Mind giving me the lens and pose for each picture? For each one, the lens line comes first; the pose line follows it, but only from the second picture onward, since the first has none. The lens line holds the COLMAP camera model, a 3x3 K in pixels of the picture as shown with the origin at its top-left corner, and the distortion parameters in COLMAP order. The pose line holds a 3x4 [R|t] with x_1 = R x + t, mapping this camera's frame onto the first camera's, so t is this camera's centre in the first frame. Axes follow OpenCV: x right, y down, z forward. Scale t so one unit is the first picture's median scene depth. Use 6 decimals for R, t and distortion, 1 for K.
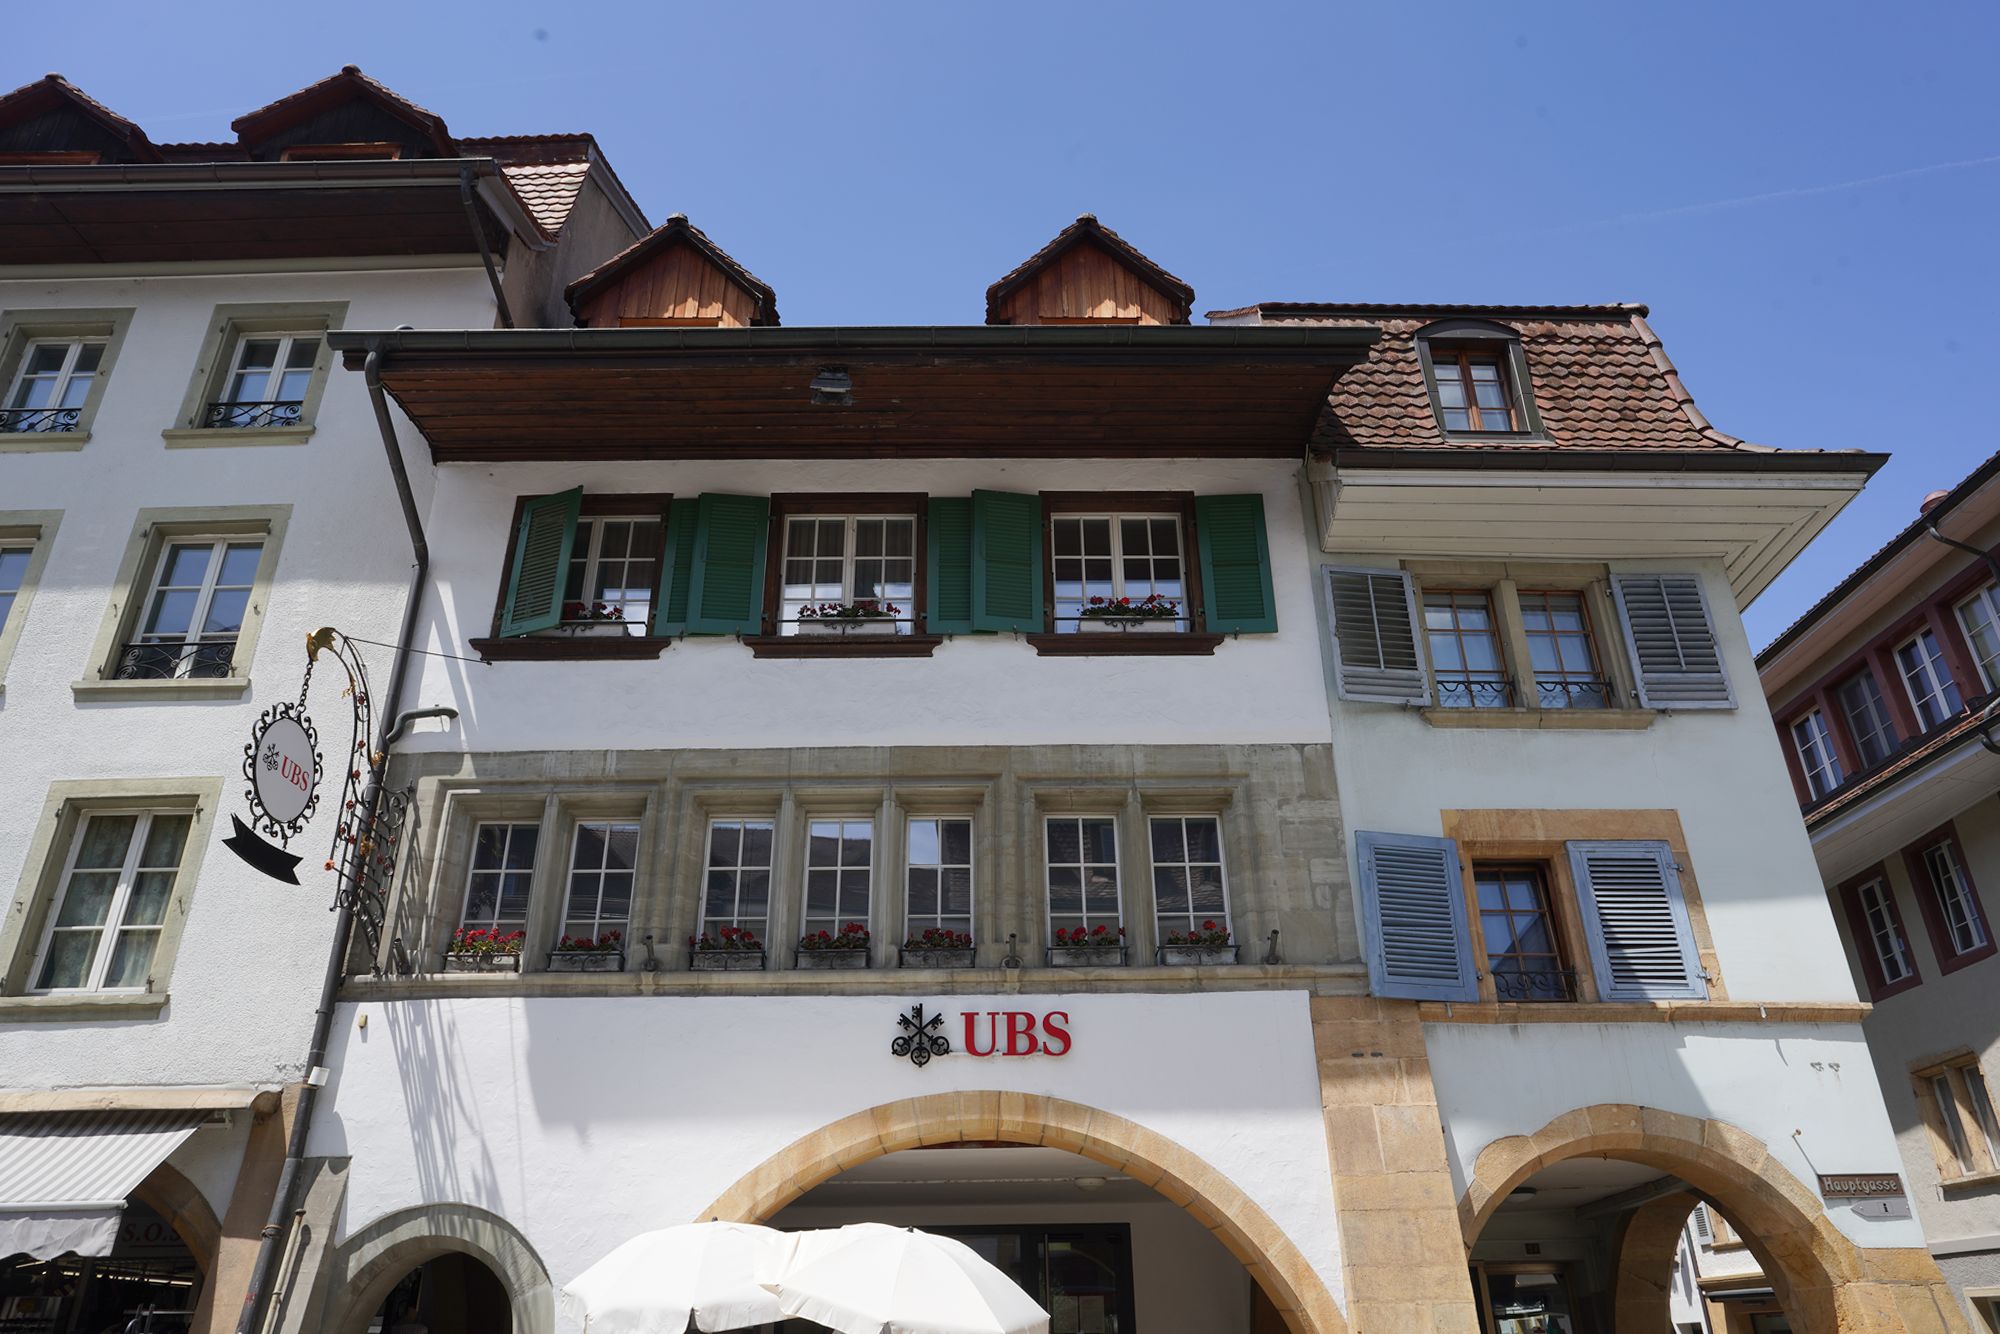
lens RADIAL K [[1328.2, 0, 994.5], [0, 1328.2, 669.2], [0, 0, 1]] dist [-0.015241, 0.020772]
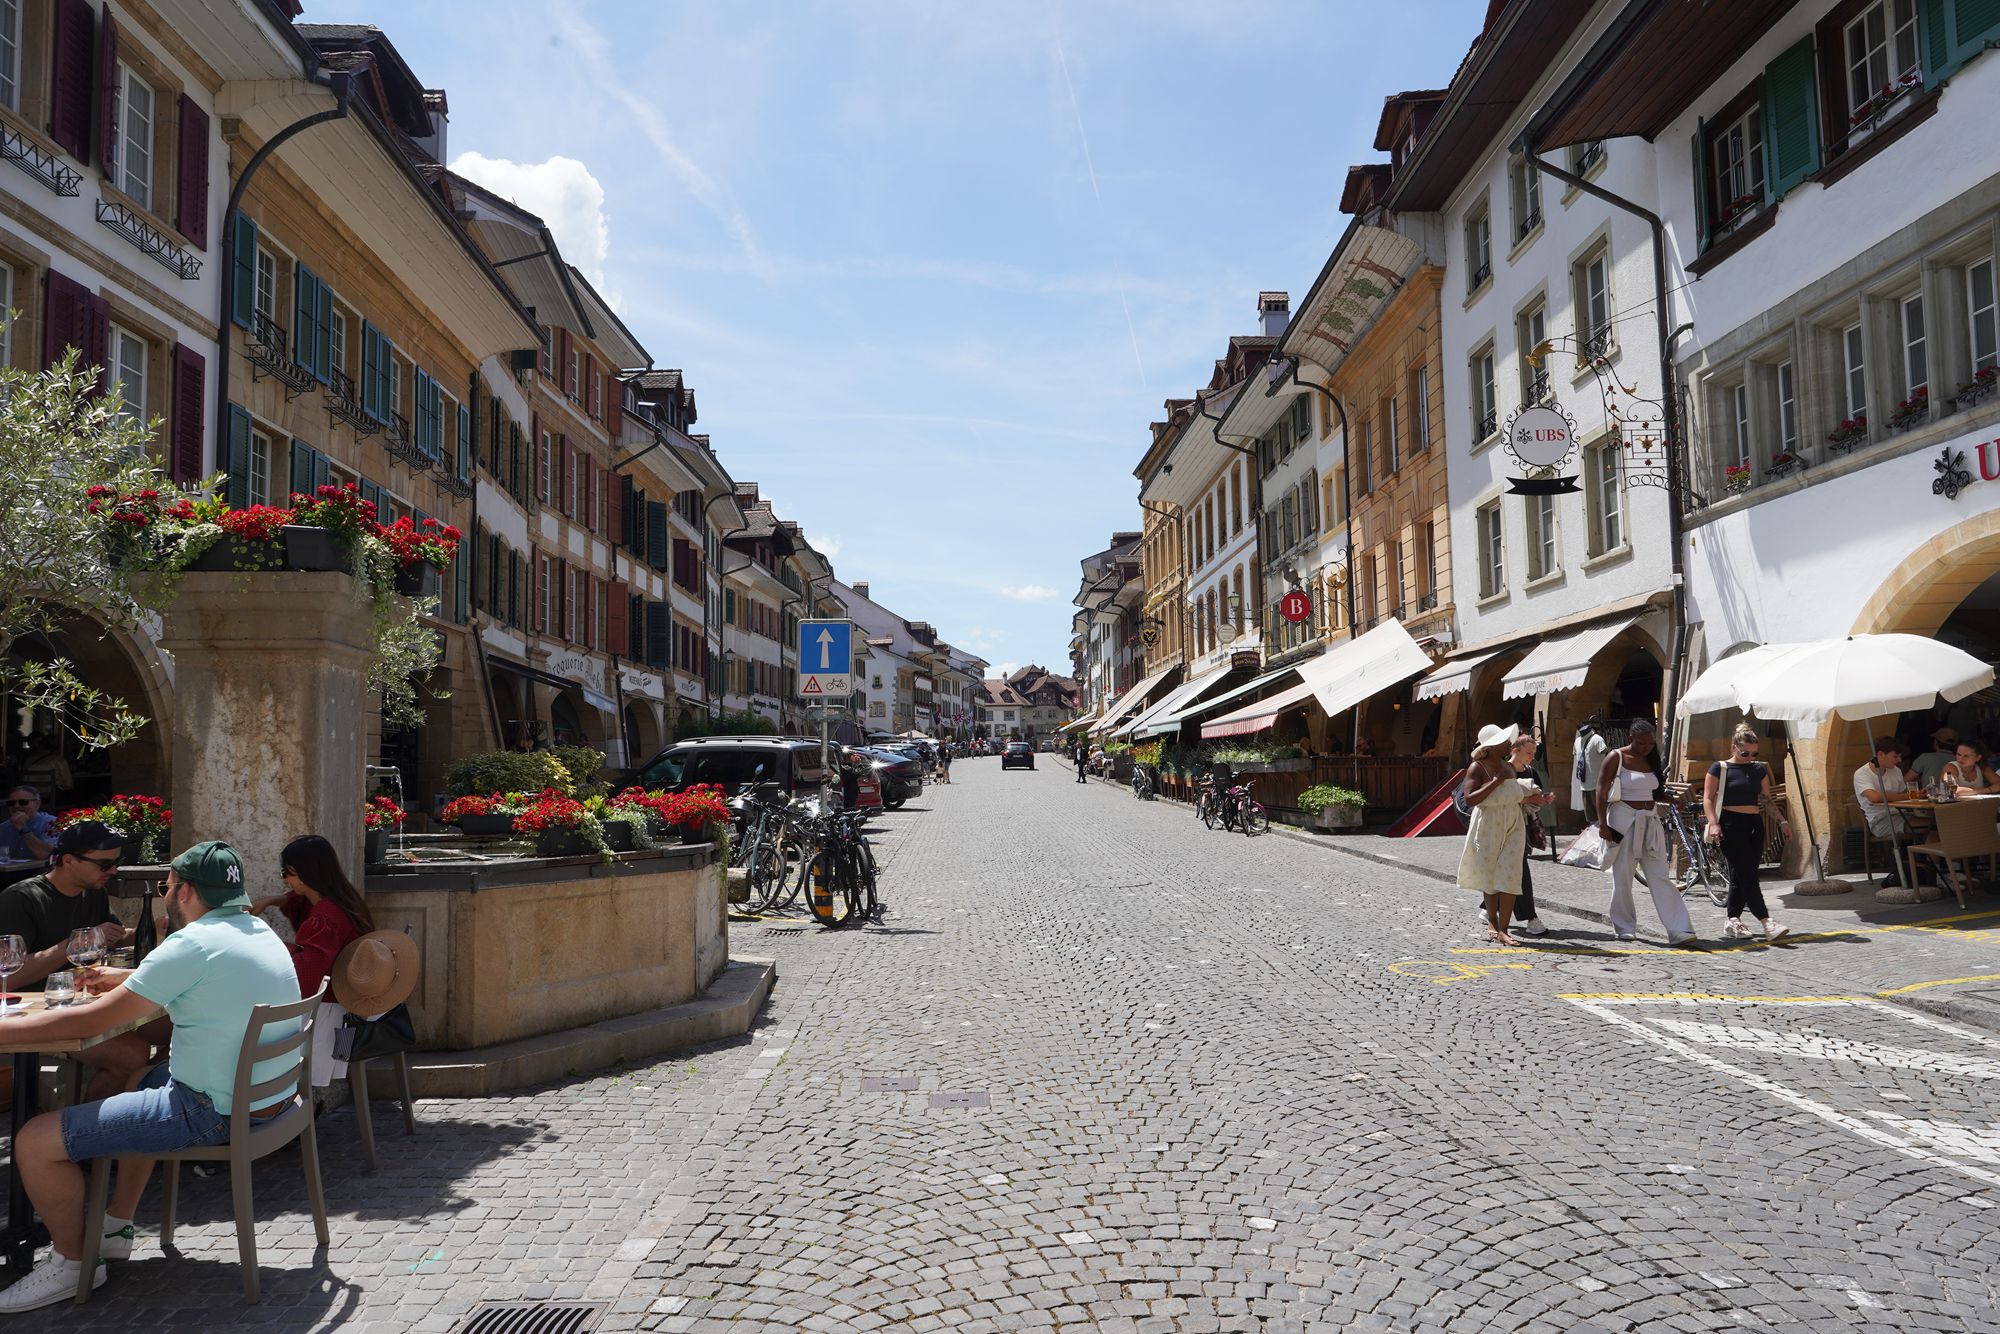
lens RADIAL K [[1328.2, 0, 994.5], [0, 1328.2, 669.2], [0, 0, 1]] dist [-0.015241, 0.020772]
pose [[0.001725, -0.067224, -0.997736, 1.073089], [0.472622, 0.879326, -0.058429, 0.096196], [0.881263, -0.471452, 0.033288, 0.136308]]
